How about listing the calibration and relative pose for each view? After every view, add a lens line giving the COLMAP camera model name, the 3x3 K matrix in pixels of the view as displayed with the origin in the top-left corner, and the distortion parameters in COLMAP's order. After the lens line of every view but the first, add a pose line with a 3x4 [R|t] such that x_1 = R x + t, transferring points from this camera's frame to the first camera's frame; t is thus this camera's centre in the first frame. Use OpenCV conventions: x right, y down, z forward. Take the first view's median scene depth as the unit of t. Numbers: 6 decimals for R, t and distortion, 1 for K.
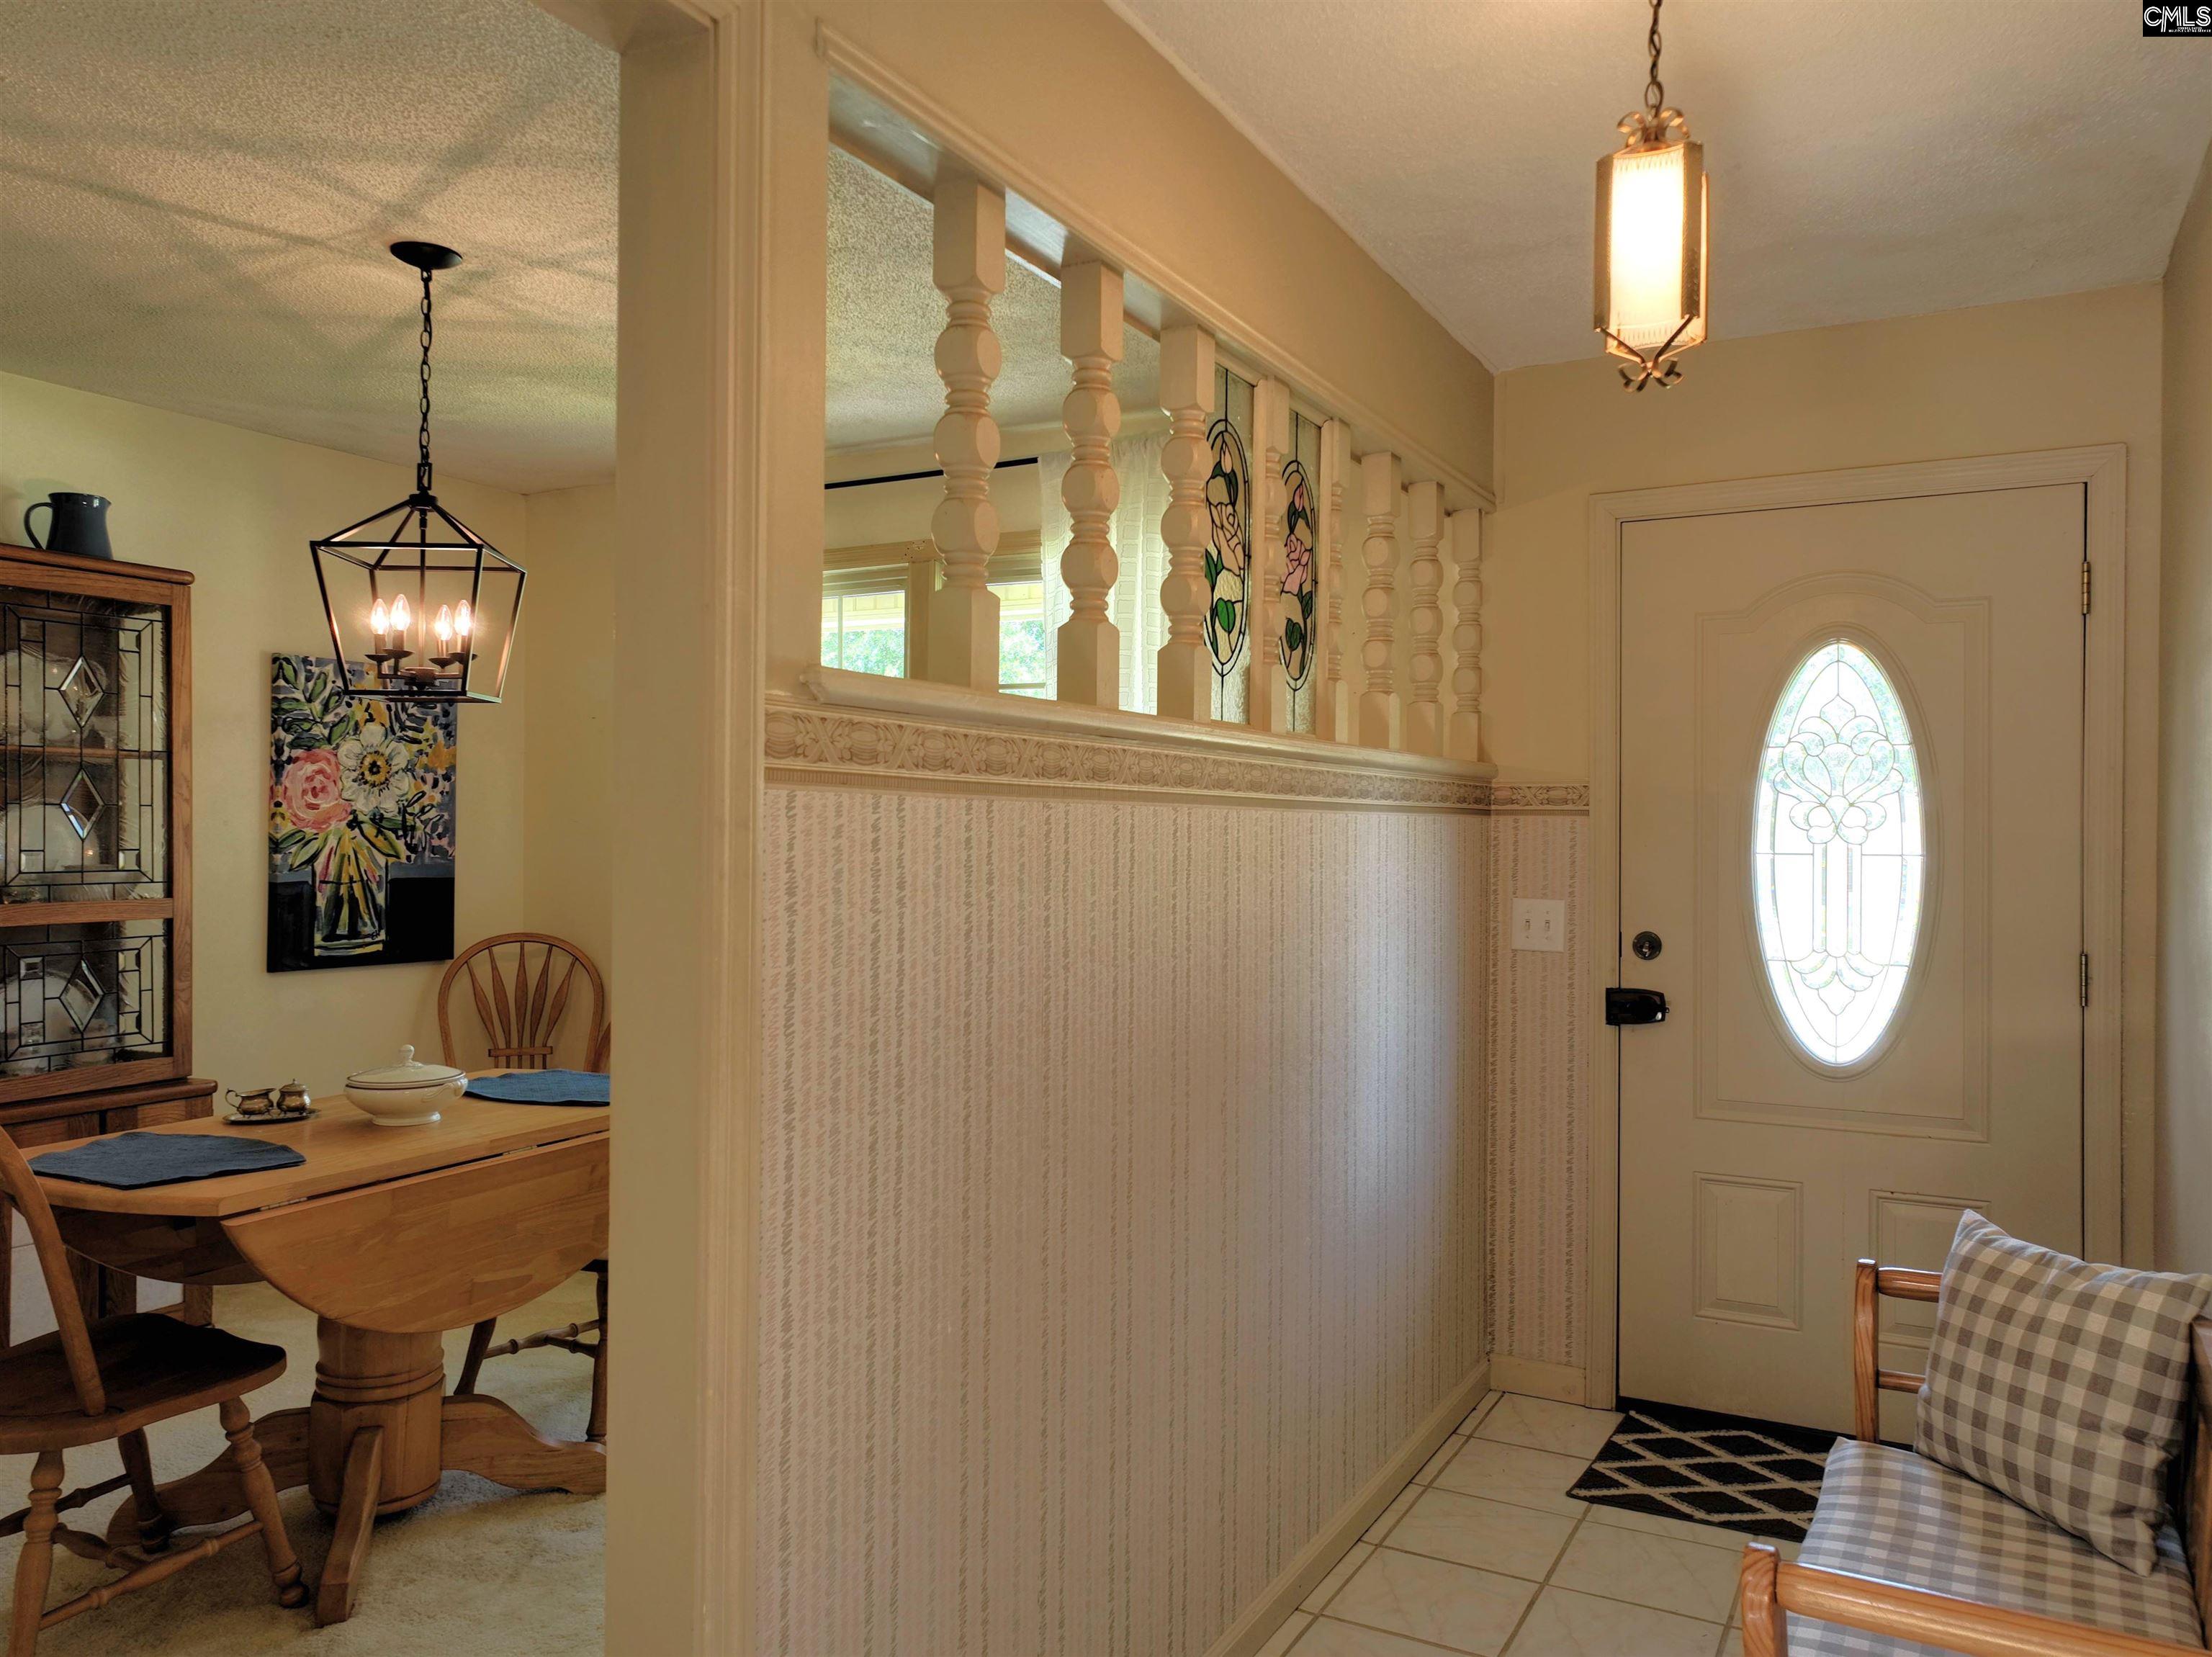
lens RADIAL K [[1556.9, 0, 1097.8], [0, 1556.9, 831.5], [0, 0, 1]] dist [-0.003398, 0.019058]
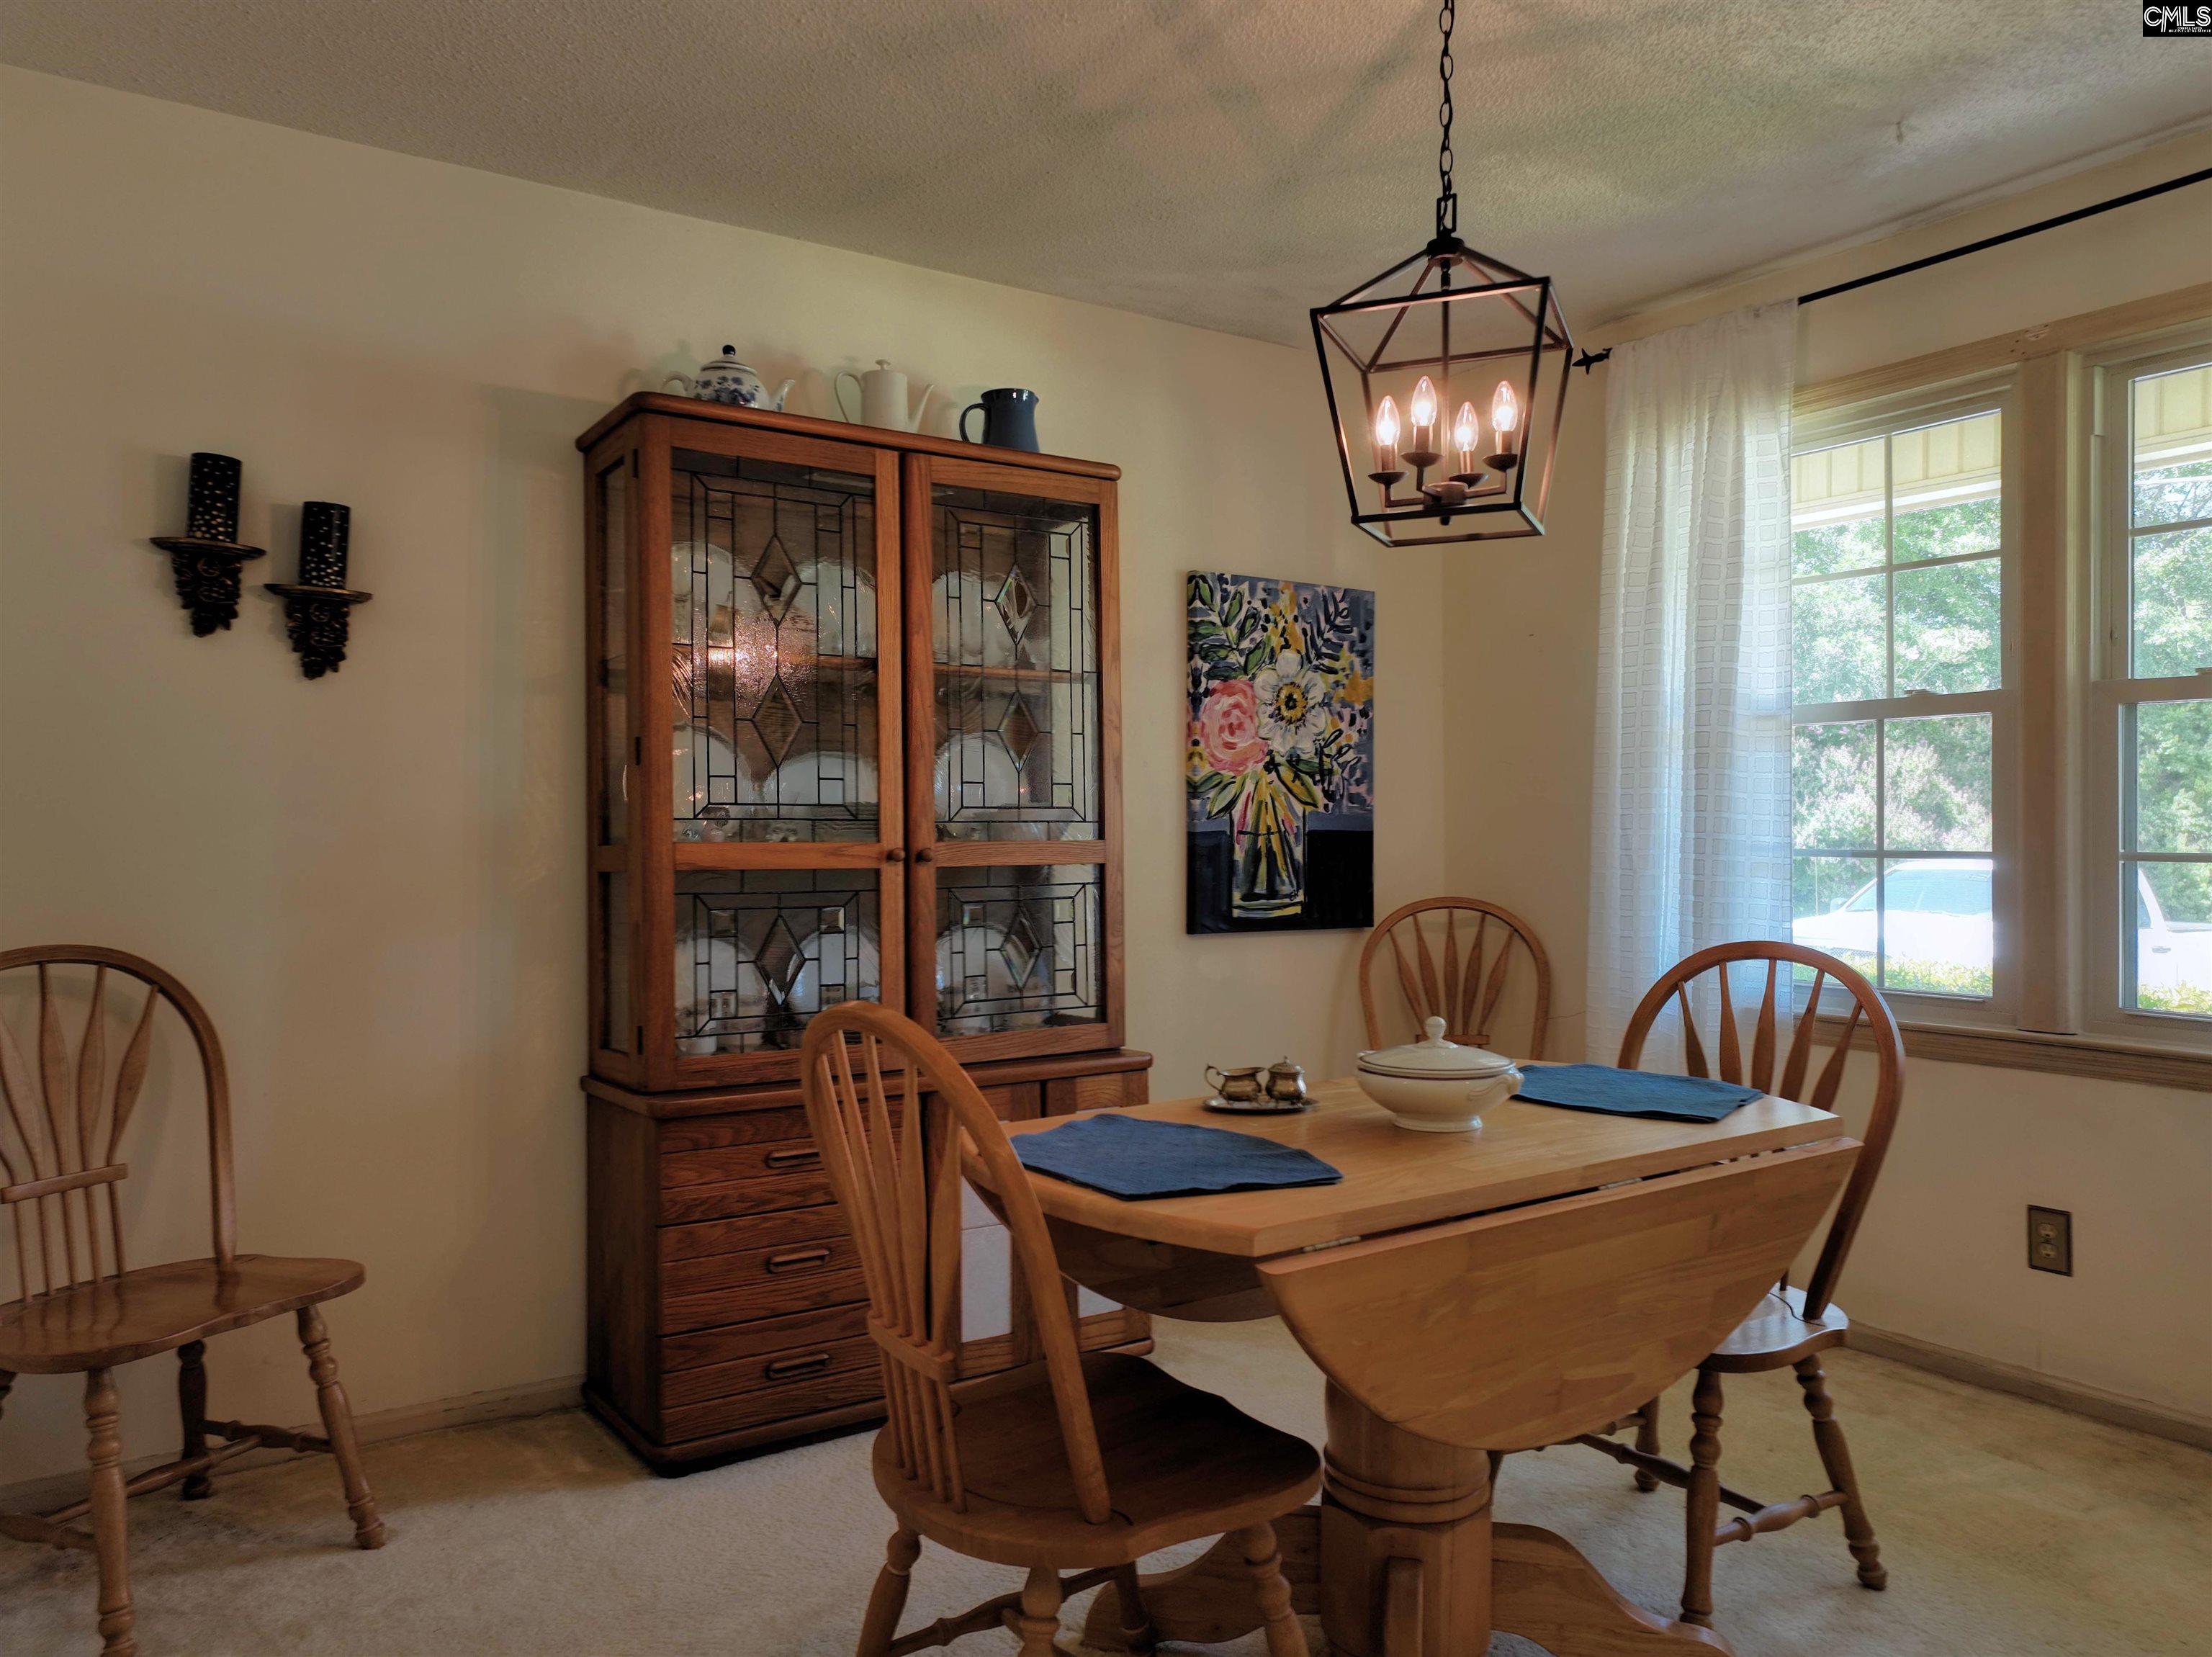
lens RADIAL K [[1556.9, 0, 1114.2], [0, 1556.9, 840.3], [0, 0, 1]] dist [-0.003398, 0.019058]
pose [[0.885591, -0.007987, -0.464398, -0.185975], [0.009781, 0.999951, 0.001455, 0.041403], [0.464363, -0.005830, 0.885626, 0.234378]]
